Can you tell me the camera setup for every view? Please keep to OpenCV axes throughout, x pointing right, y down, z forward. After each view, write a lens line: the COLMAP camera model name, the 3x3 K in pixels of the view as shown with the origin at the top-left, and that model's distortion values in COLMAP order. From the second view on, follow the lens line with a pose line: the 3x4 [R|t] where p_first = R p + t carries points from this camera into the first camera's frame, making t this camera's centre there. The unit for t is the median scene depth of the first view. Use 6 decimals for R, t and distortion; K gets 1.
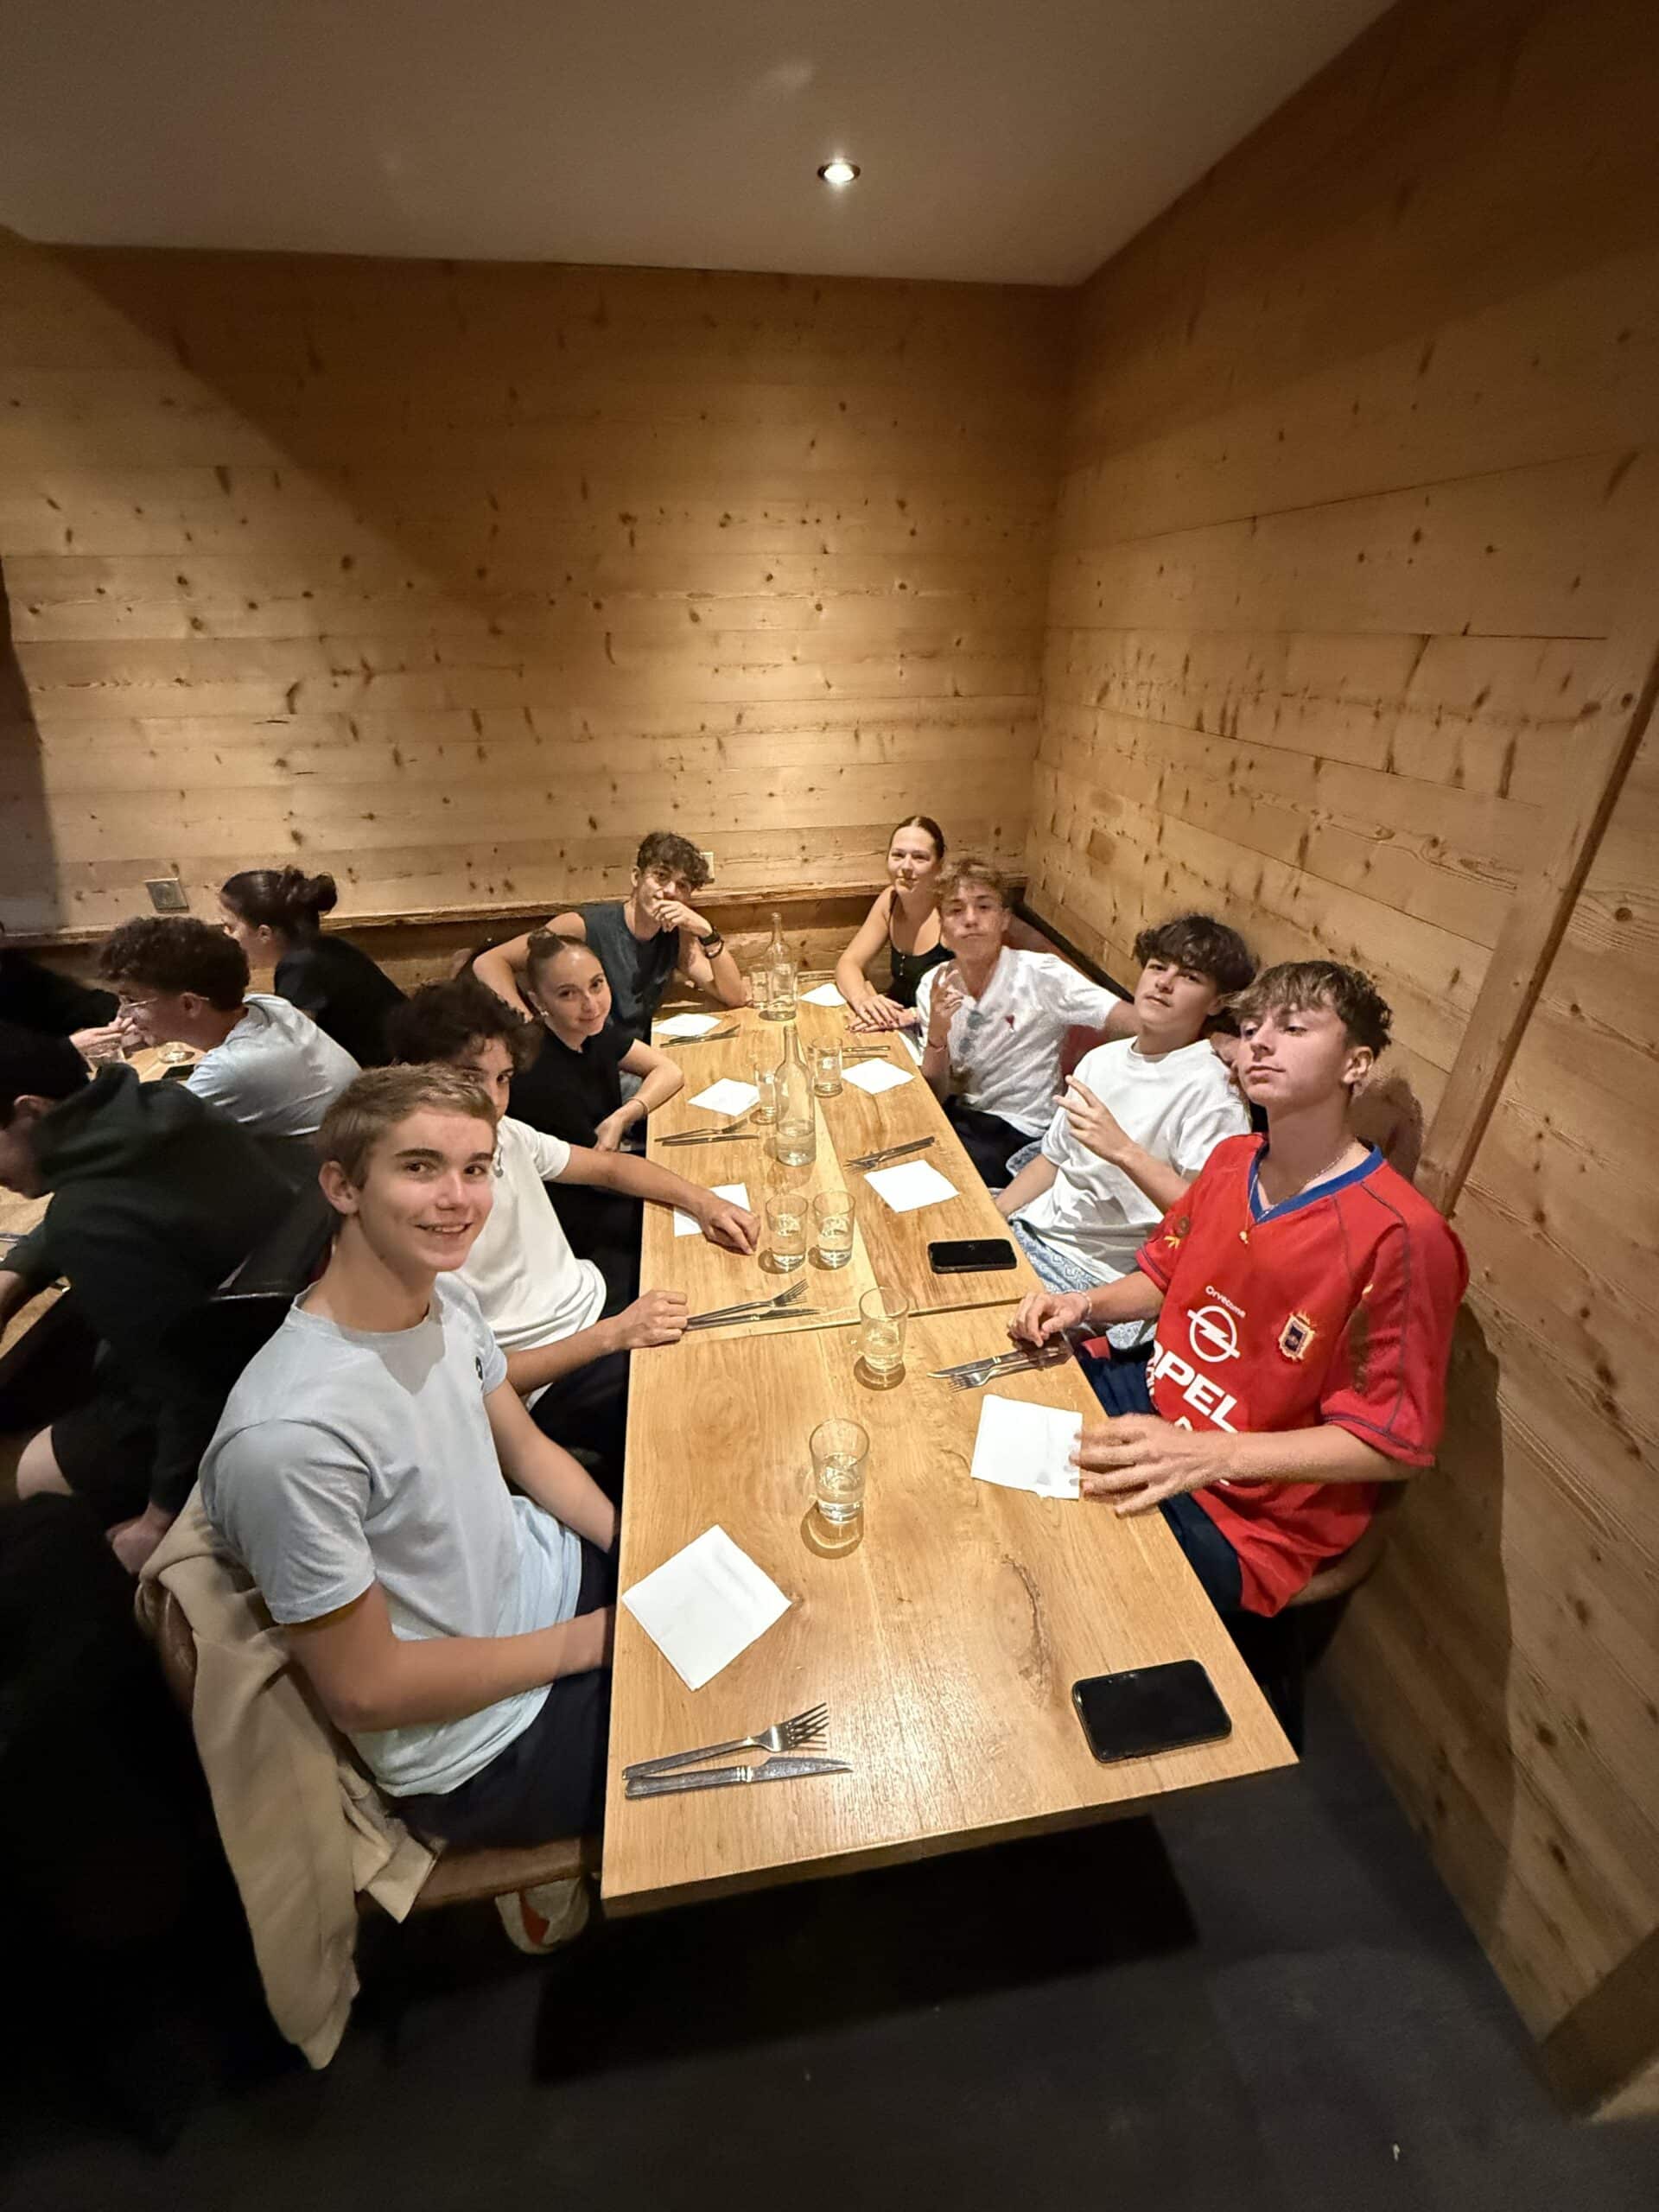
lens RADIAL K [[876.2, 0, 825.5], [0, 876.2, 1109.1], [0, 0, 1]] dist [0.004582, 0.000629]
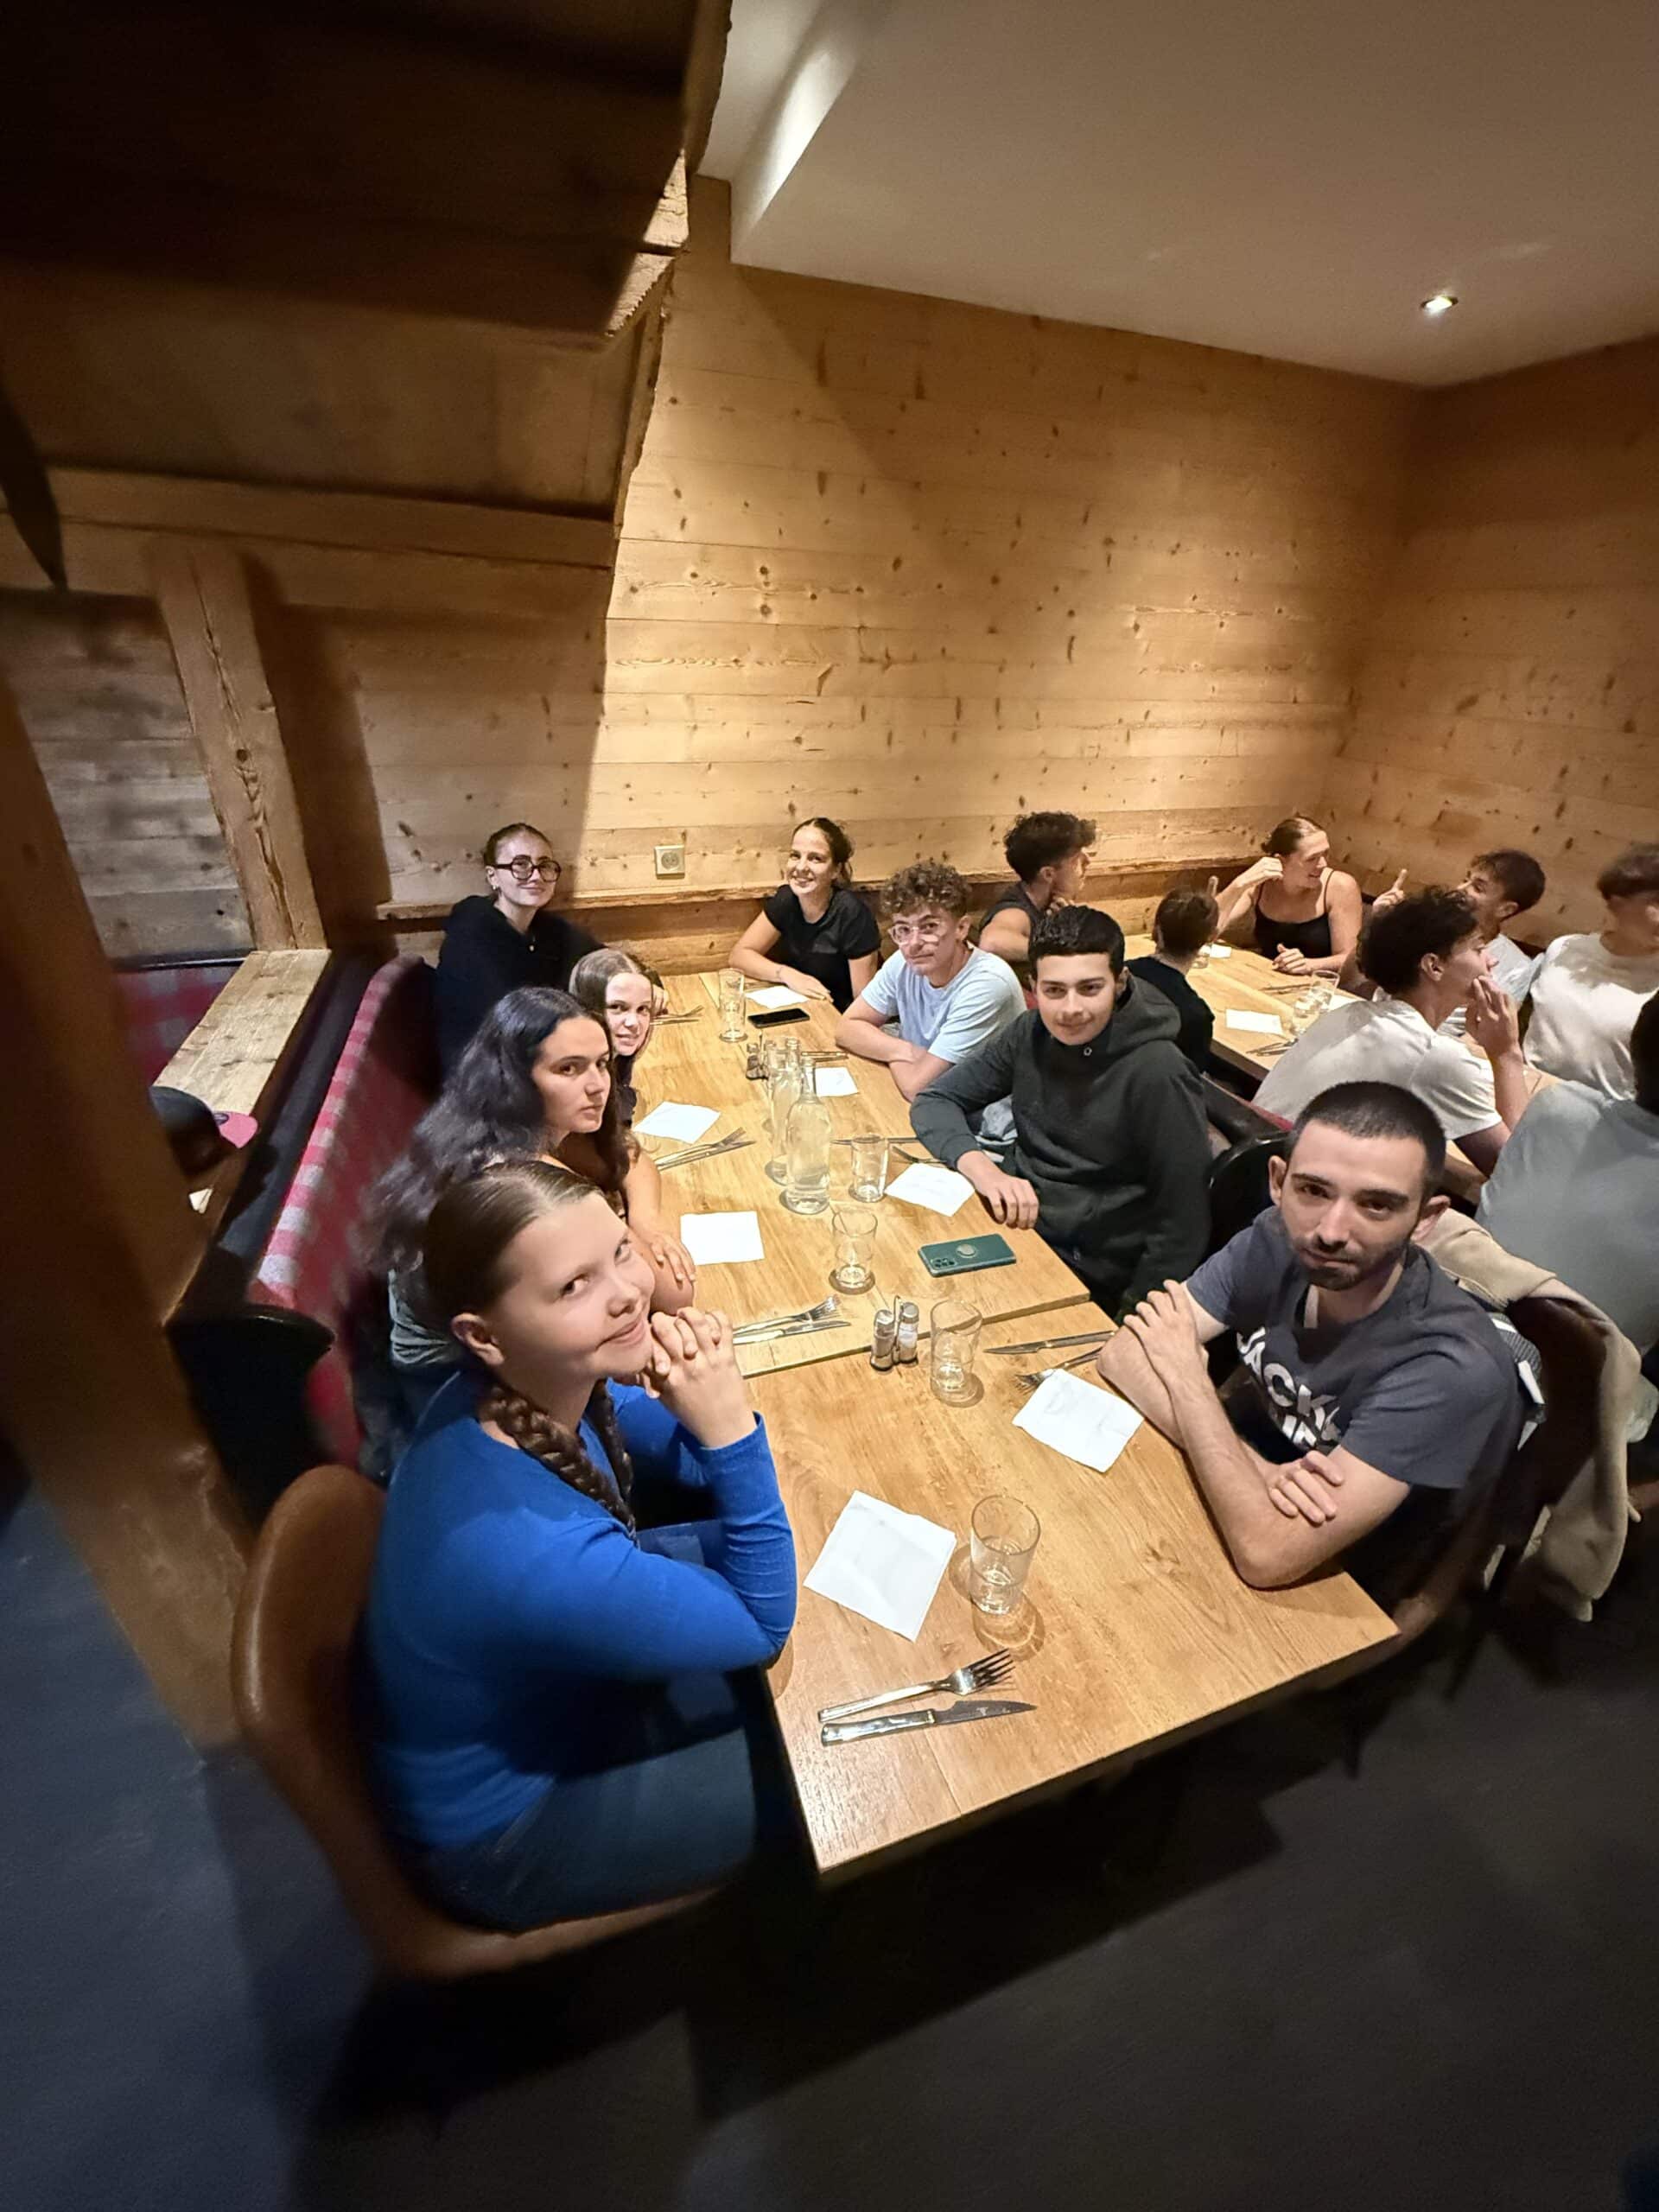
lens RADIAL K [[876.2, 0, 831.8], [0, 876.2, 1102.6], [0, 0, 1]] dist [0.004582, 0.000629]
pose [[0.978940, -0.049686, 0.198011, -0.771217], [0.052135, 0.998614, -0.007170, 0.061237], [-0.197380, 0.017343, 0.980174, -0.061913]]
